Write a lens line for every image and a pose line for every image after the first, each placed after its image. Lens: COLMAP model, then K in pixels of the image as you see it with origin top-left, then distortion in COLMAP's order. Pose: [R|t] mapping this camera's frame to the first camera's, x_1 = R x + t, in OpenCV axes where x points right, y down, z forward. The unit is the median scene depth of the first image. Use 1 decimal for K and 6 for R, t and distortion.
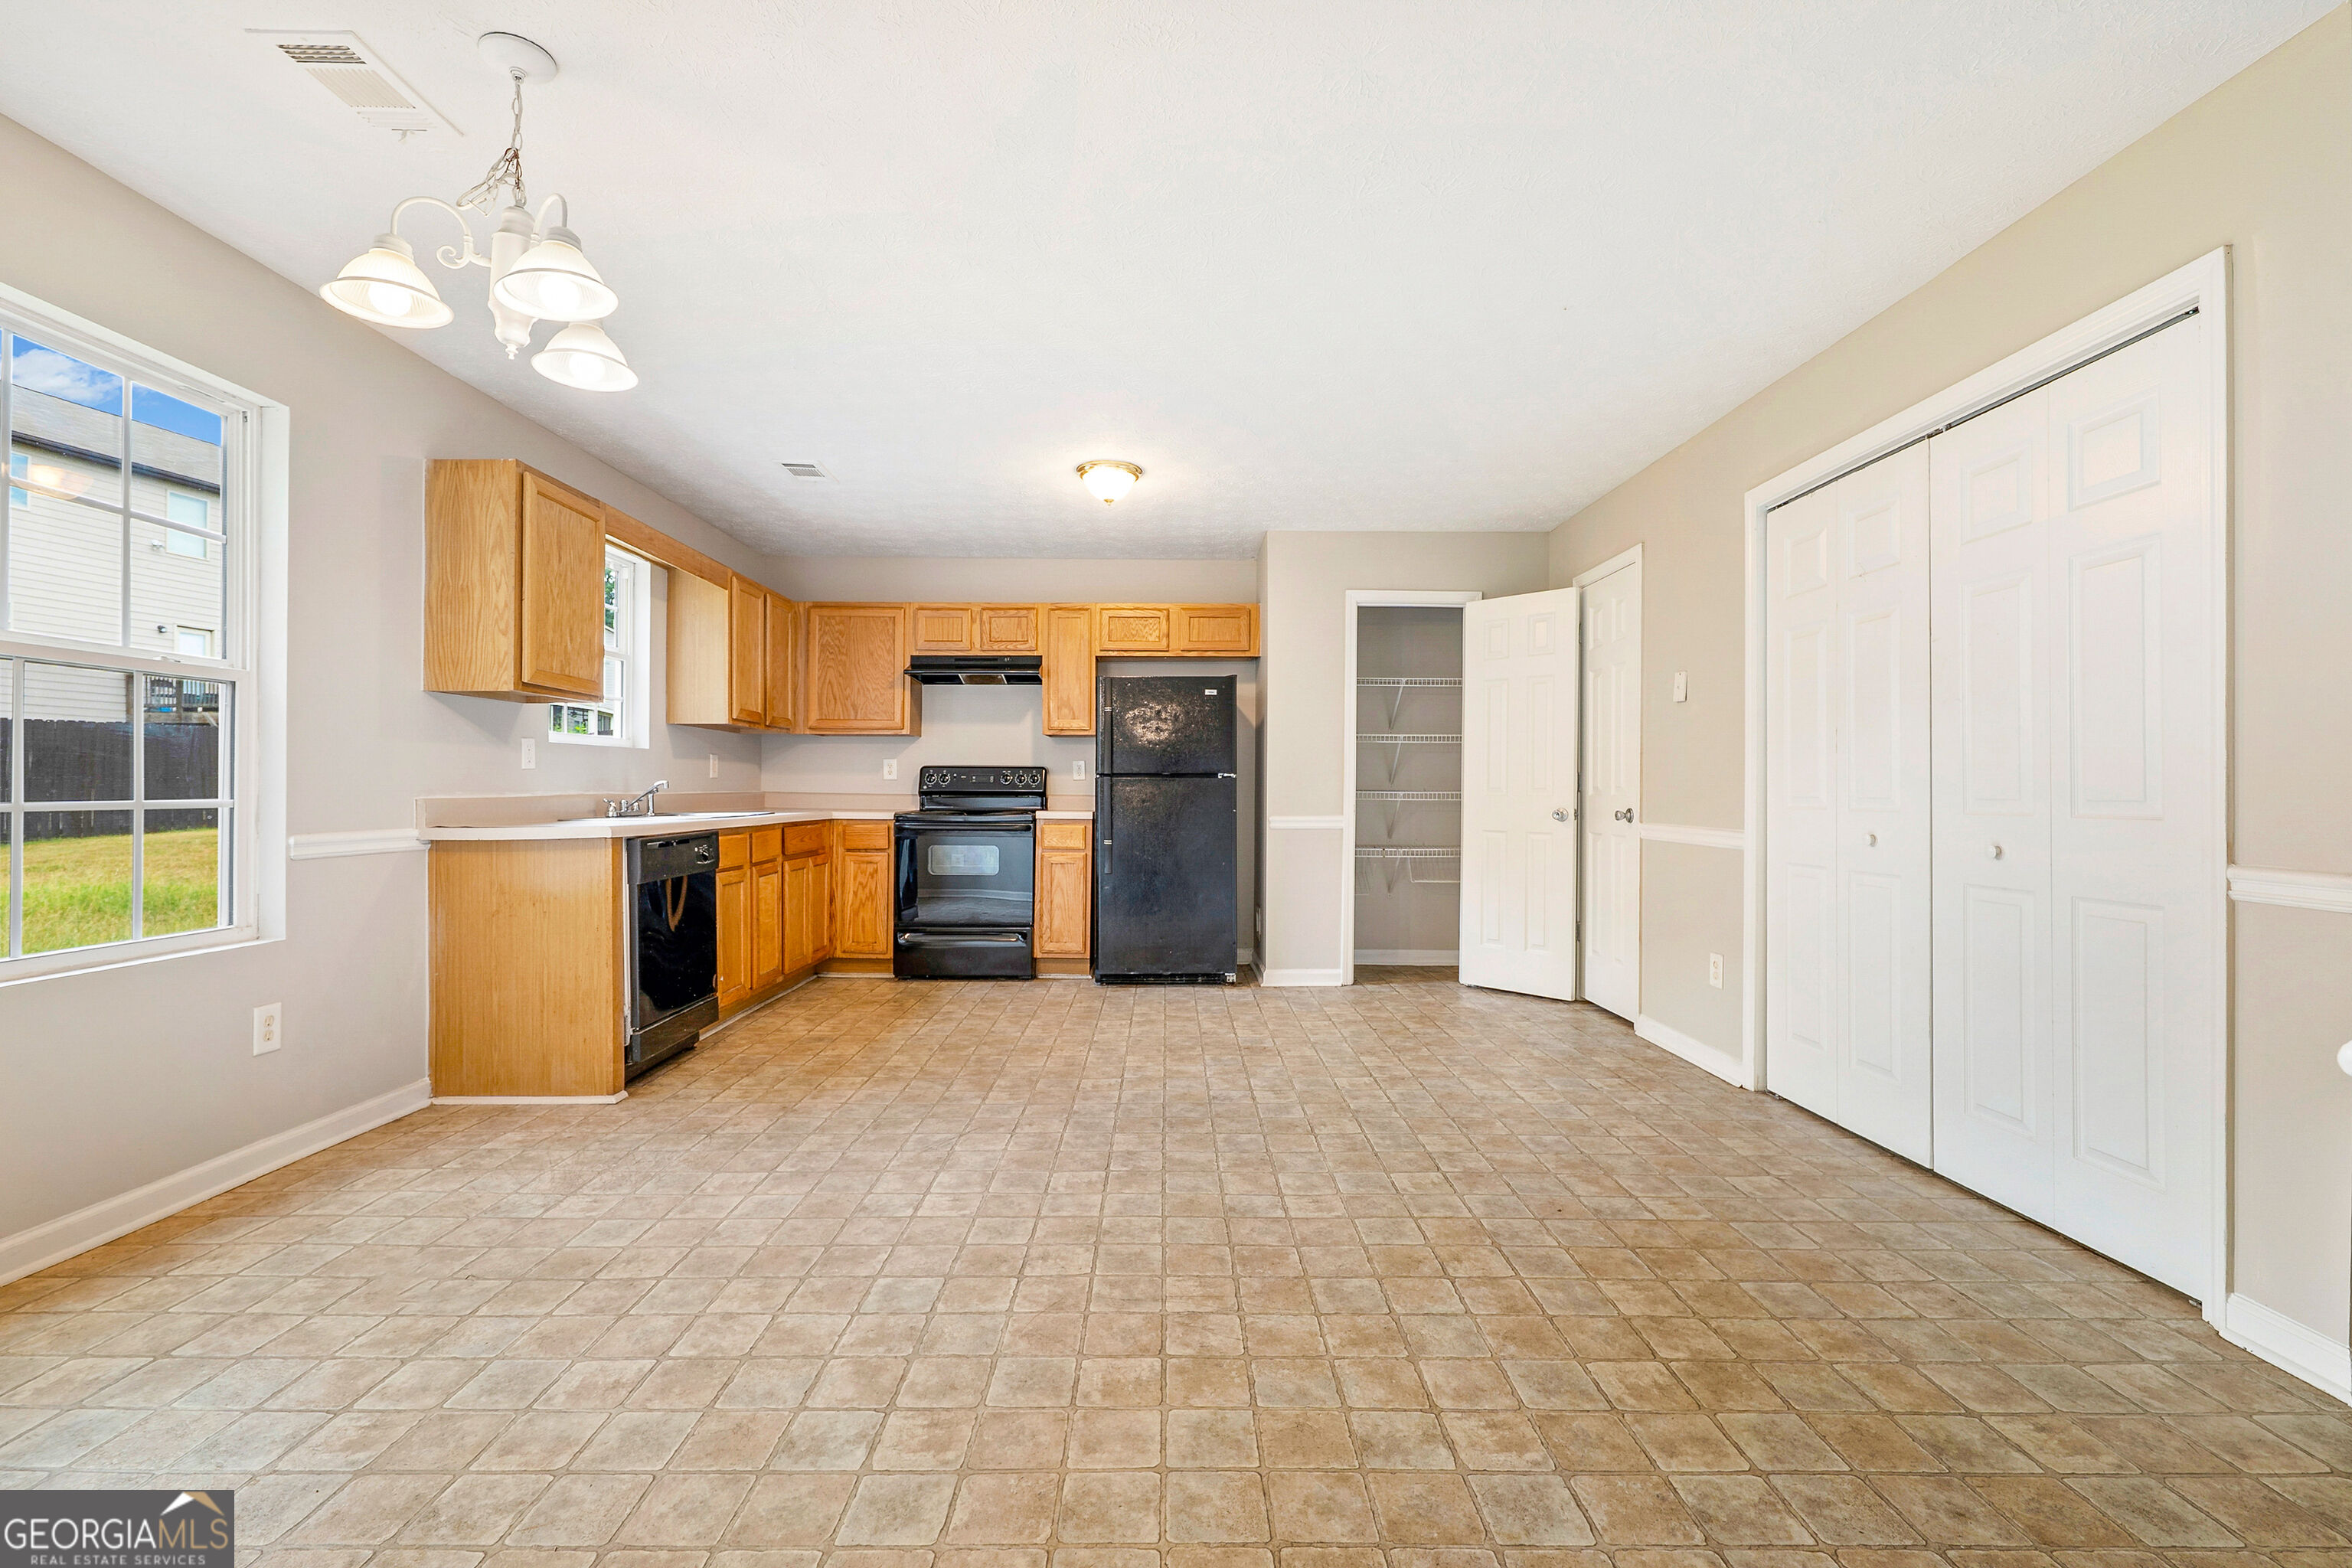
lens RADIAL K [[1009.7, 0, 1167.8], [0, 1009.7, 781.3], [0, 0, 1]] dist [-0.003129, -0.000029]
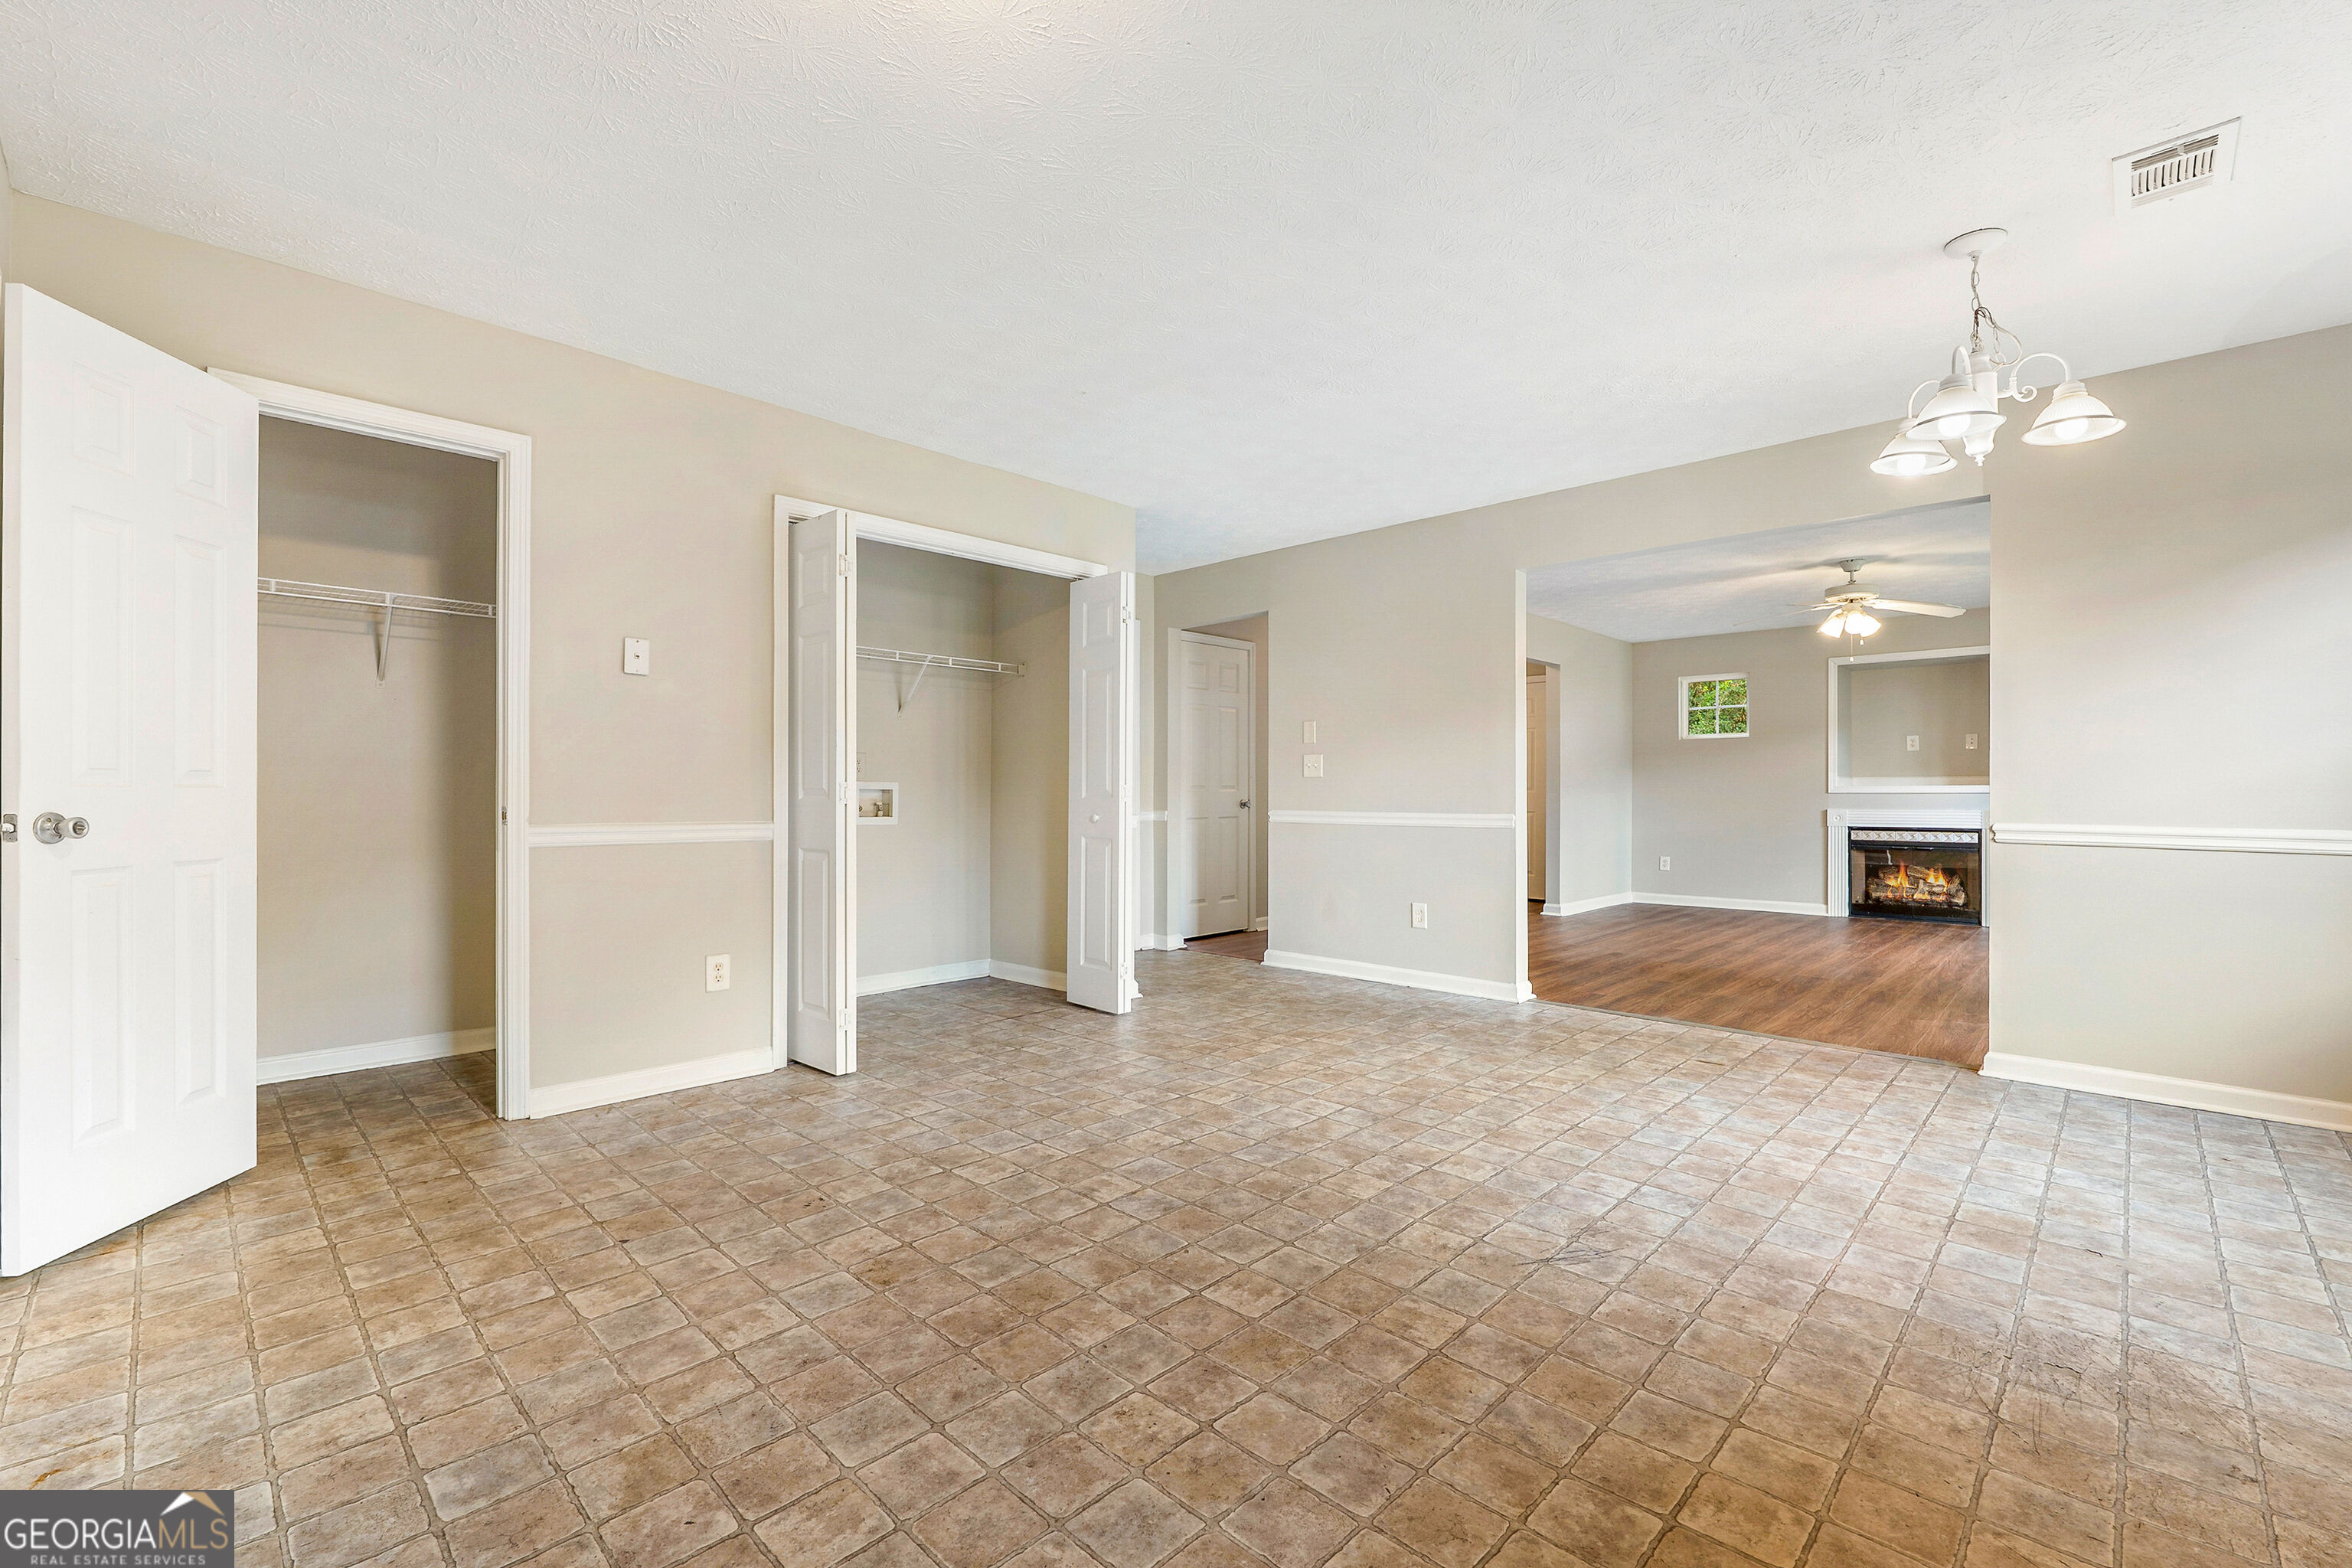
lens RADIAL K [[1009.7, 0, 1173.2], [0, 1009.7, 783.6], [0, 0, 1]] dist [-0.003129, -0.000029]
pose [[-0.719484, -0.001383, 0.694508, -0.318938], [-0.012713, 0.999857, -0.011178, 0.012708], [-0.694393, -0.016872, -0.719398, 1.063336]]
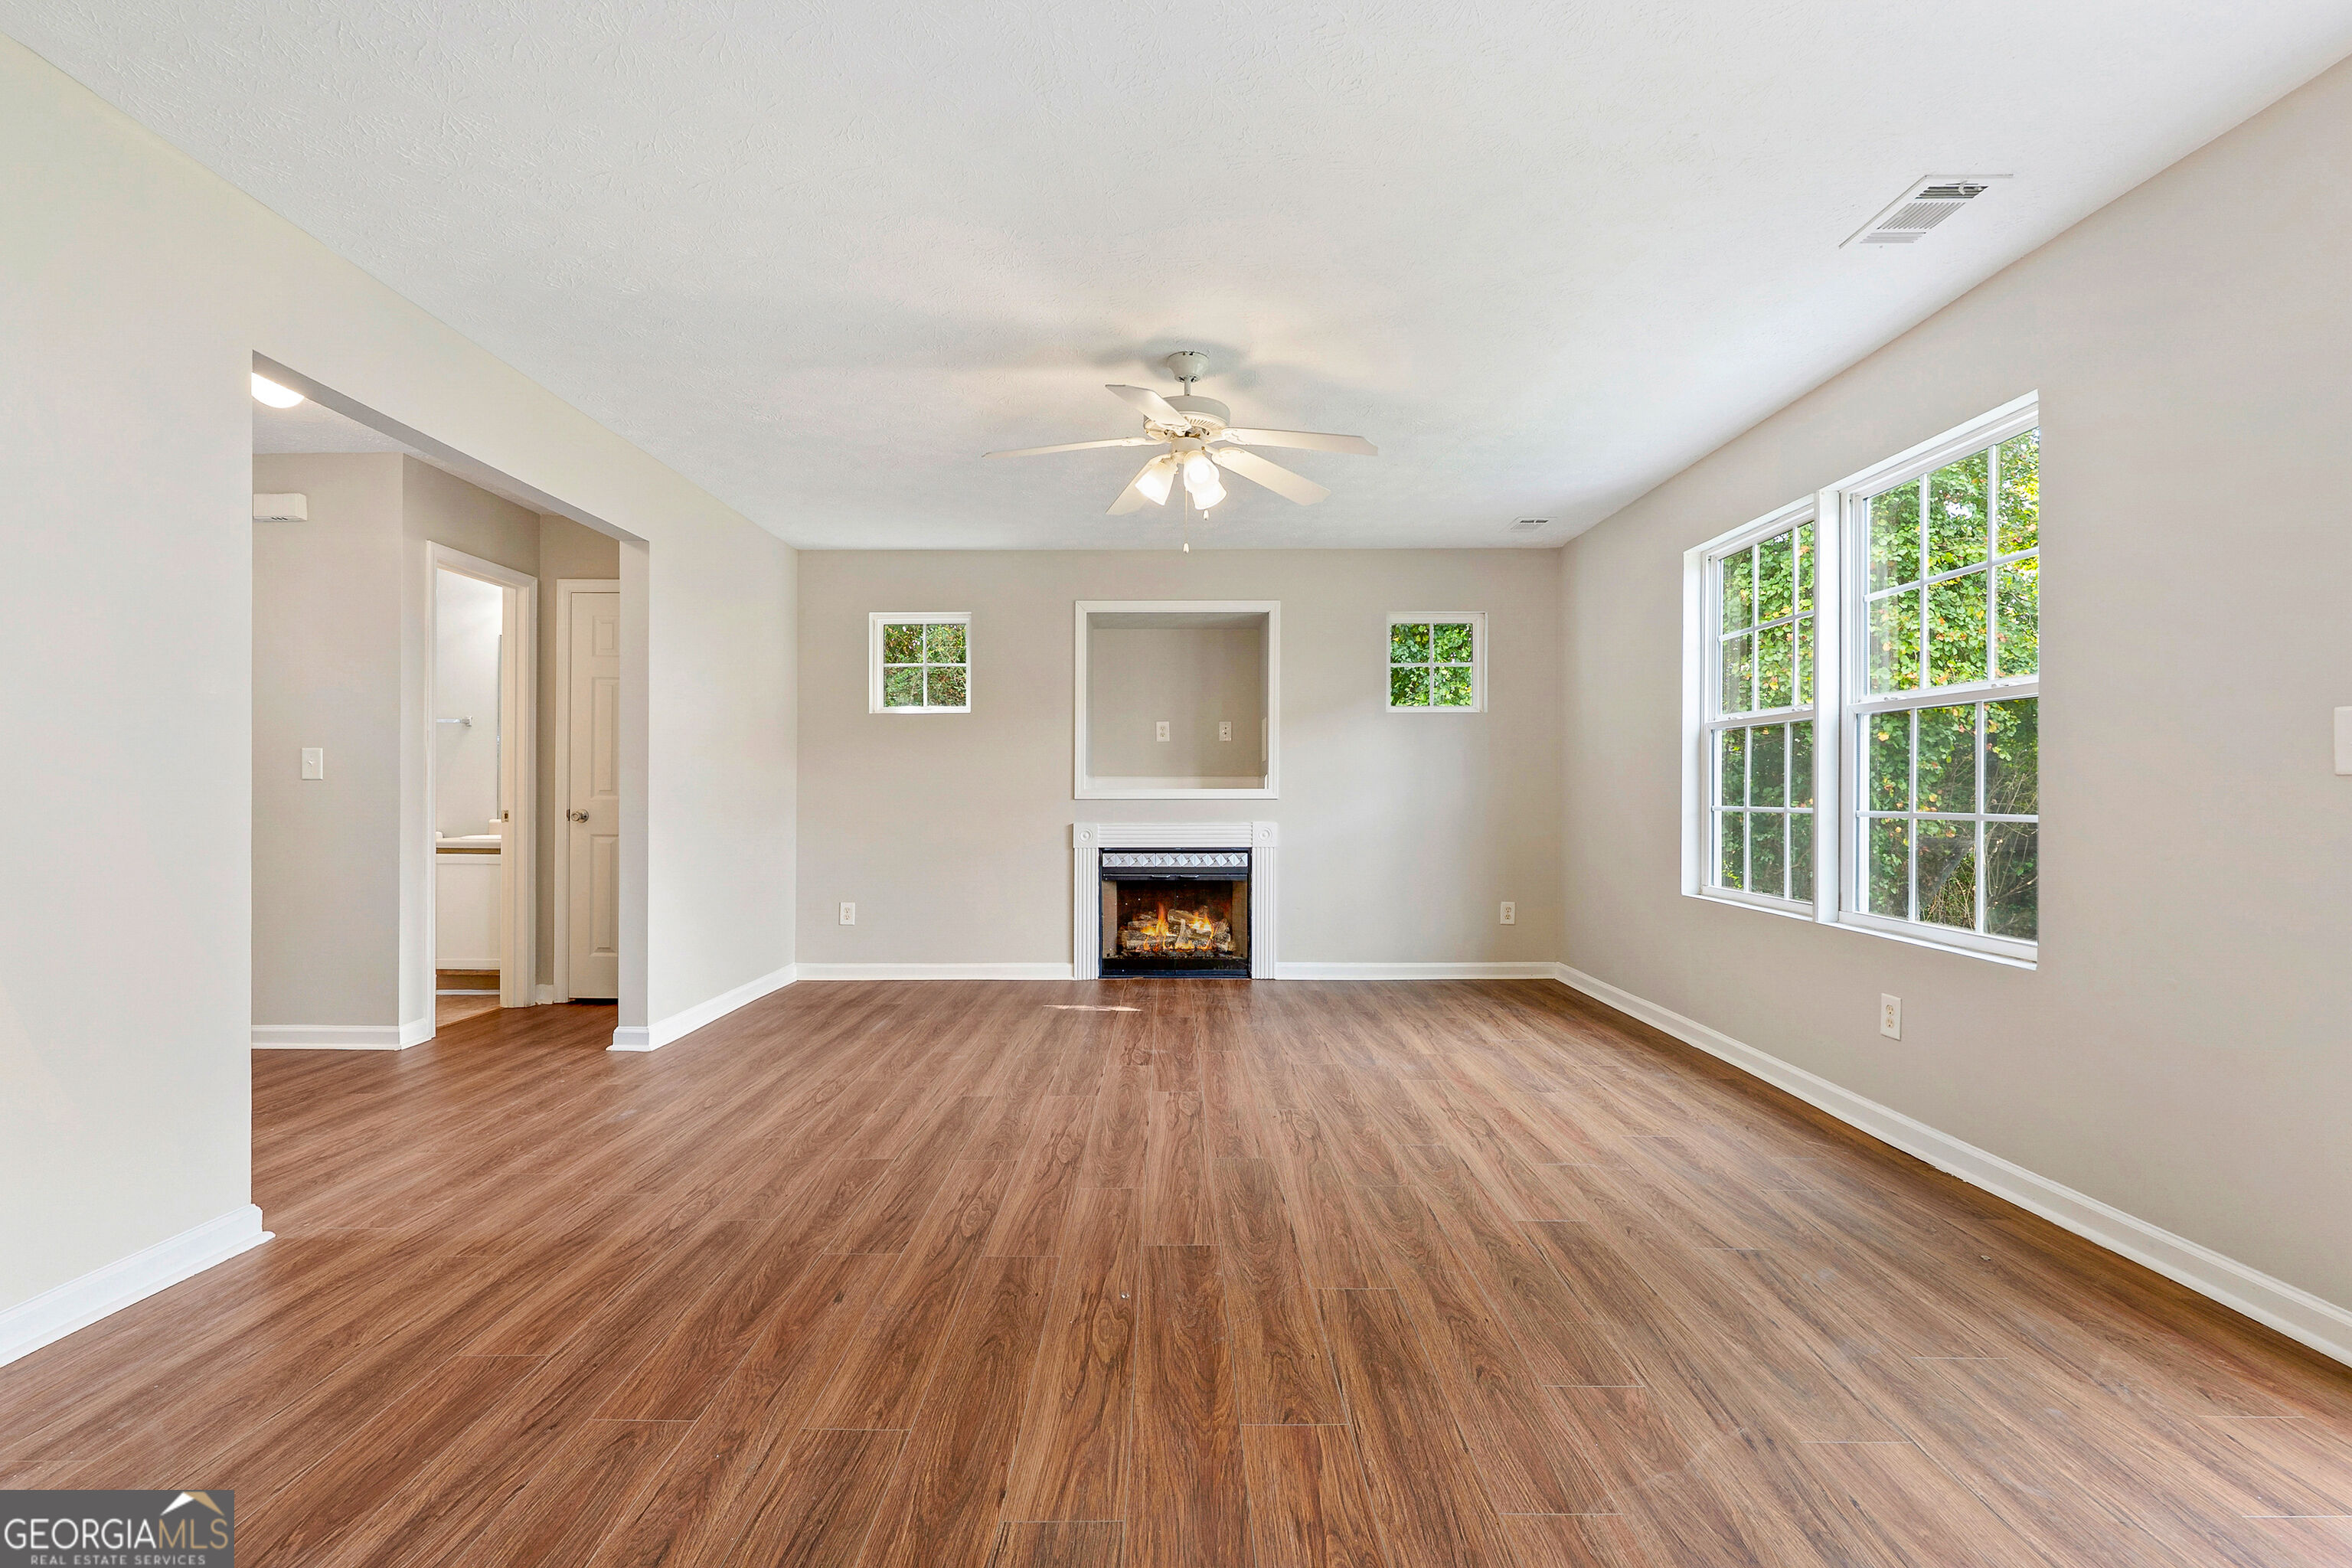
lens RADIAL K [[1009.7, 0, 1172.4], [0, 1009.7, 796.7], [0, 0, 1]] dist [-0.003129, -0.000029]
pose [[-0.999963, -0.007687, 0.003953, -0.058008], [-0.007713, 0.999949, -0.006447, -0.000748], [-0.003903, -0.006477, -0.999971, 0.257608]]
